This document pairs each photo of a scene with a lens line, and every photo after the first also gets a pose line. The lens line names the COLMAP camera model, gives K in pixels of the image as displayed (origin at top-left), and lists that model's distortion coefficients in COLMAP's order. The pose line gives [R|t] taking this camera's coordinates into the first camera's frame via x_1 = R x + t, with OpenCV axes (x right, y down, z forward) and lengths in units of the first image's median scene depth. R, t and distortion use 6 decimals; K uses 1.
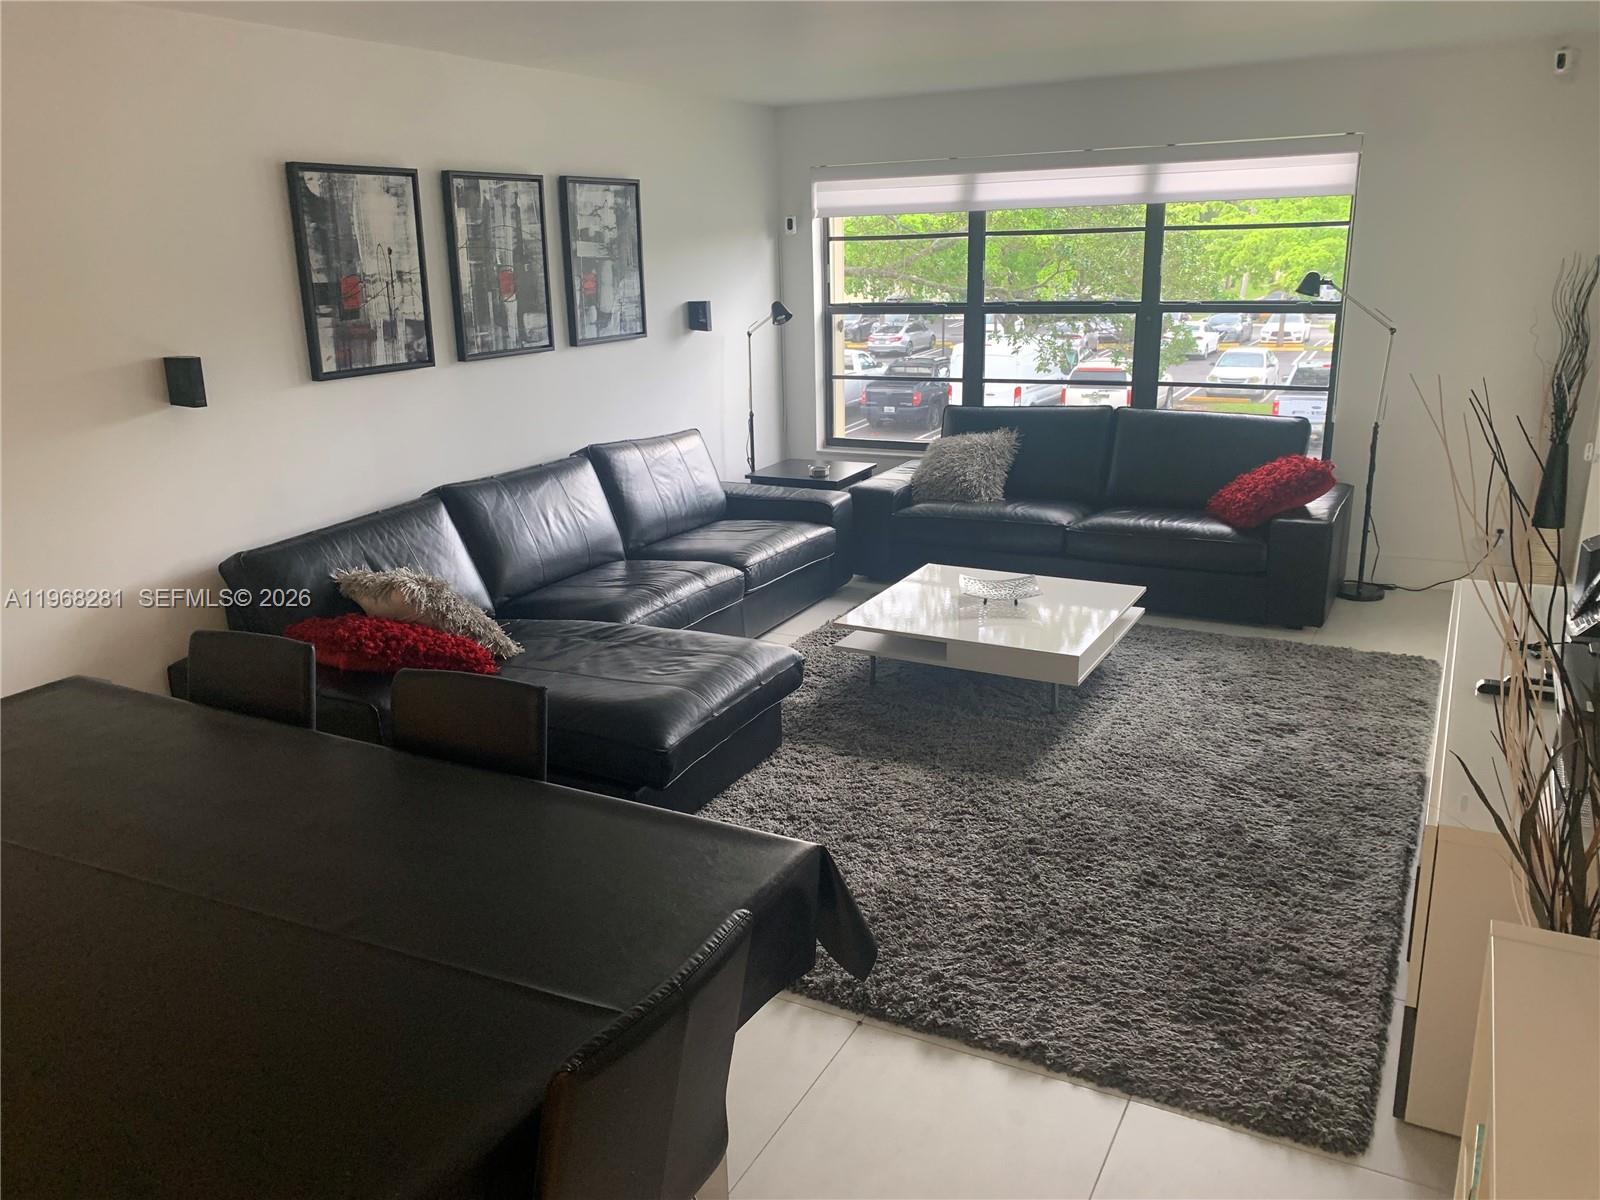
lens RADIAL K [[1260.4, 0, 802.4], [0, 1260.4, 623.2], [0, 0, 1]] dist [0.075457, -0.002666]
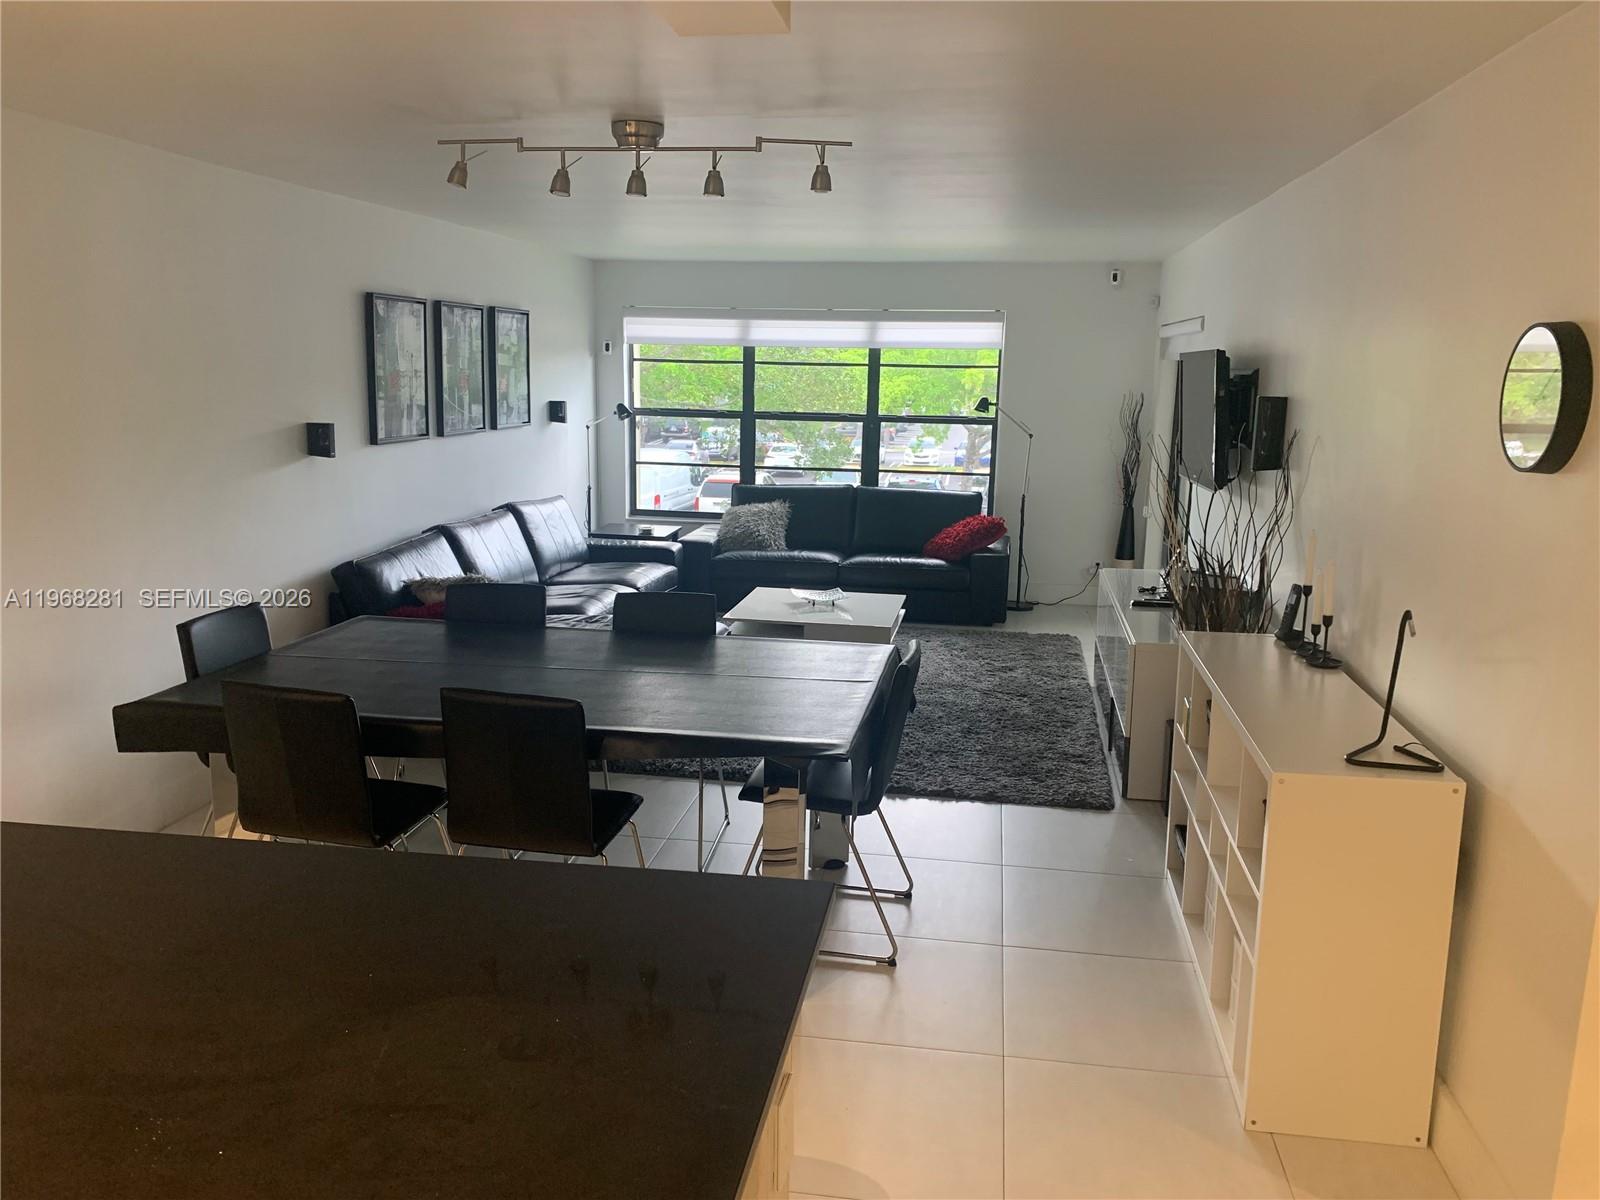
lens RADIAL K [[1233.9, 0, 800.0], [0, 1233.9, 600.0], [0, 0, 1]] dist [0.295703, -0.000394]
pose [[0.951876, -0.017689, 0.305972, -0.276249], [0.049378, 0.994142, -0.096139, 0.103235], [-0.302479, 0.106621, 0.947174, -0.338061]]
